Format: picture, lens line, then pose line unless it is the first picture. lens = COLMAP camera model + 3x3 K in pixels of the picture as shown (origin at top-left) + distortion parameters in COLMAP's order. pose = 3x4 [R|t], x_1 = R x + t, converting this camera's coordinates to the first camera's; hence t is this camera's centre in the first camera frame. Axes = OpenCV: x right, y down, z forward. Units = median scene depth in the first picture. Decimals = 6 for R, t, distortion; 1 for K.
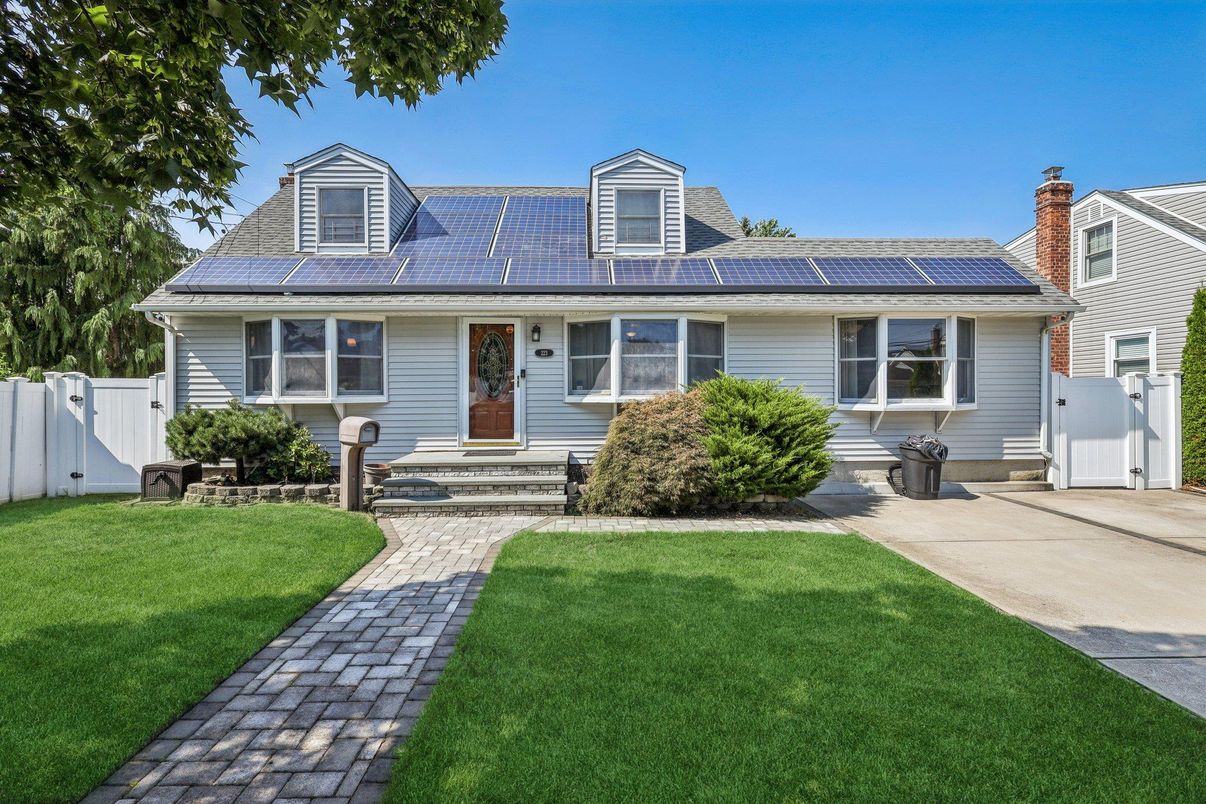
lens RADIAL K [[561.7, 0, 602.9], [0, 561.7, 396.4], [0, 0, 1]] dist [0.000590, 0.000377]
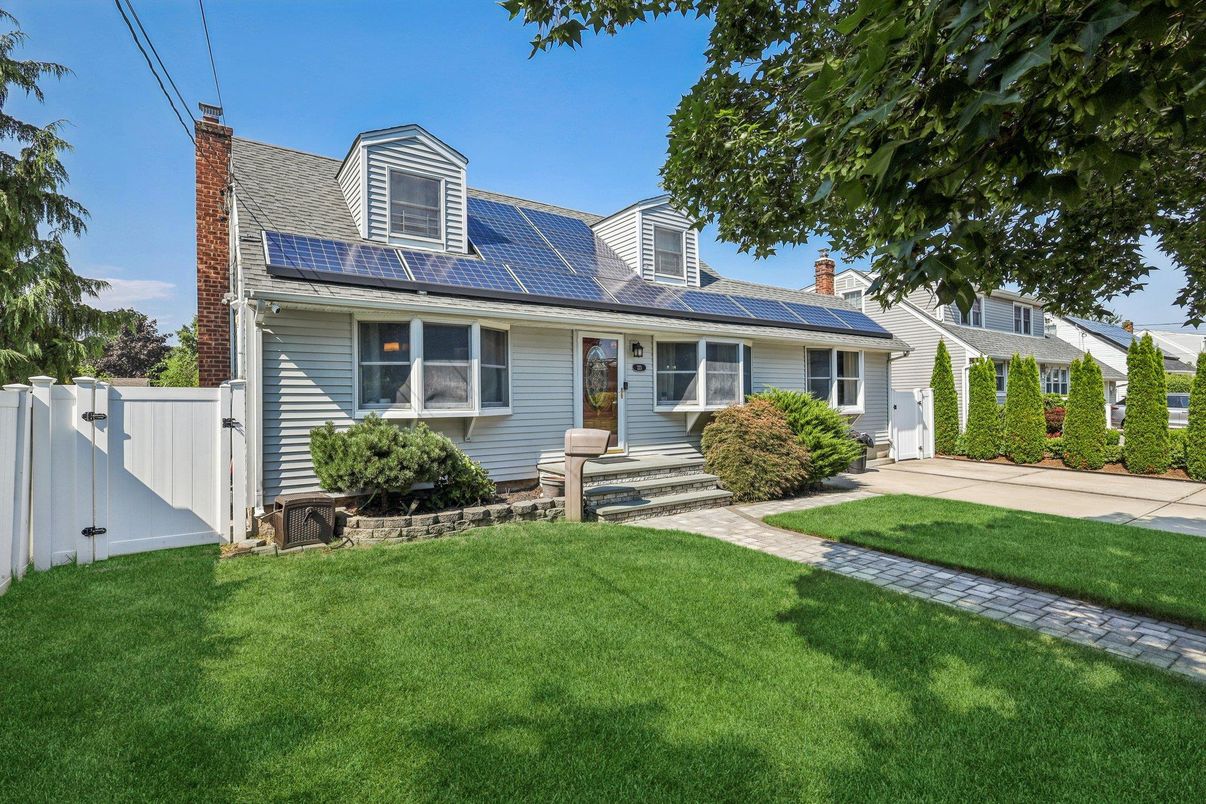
lens RADIAL K [[561.7, 0, 623.2], [0, 561.7, 394.3], [0, 0, 1]] dist [0.000590, 0.000377]
pose [[0.839625, 0.002186, 0.543161, -0.761496], [0.008211, 0.999827, -0.016716, -0.006289], [-0.543104, 0.018495, 0.839462, 0.092885]]
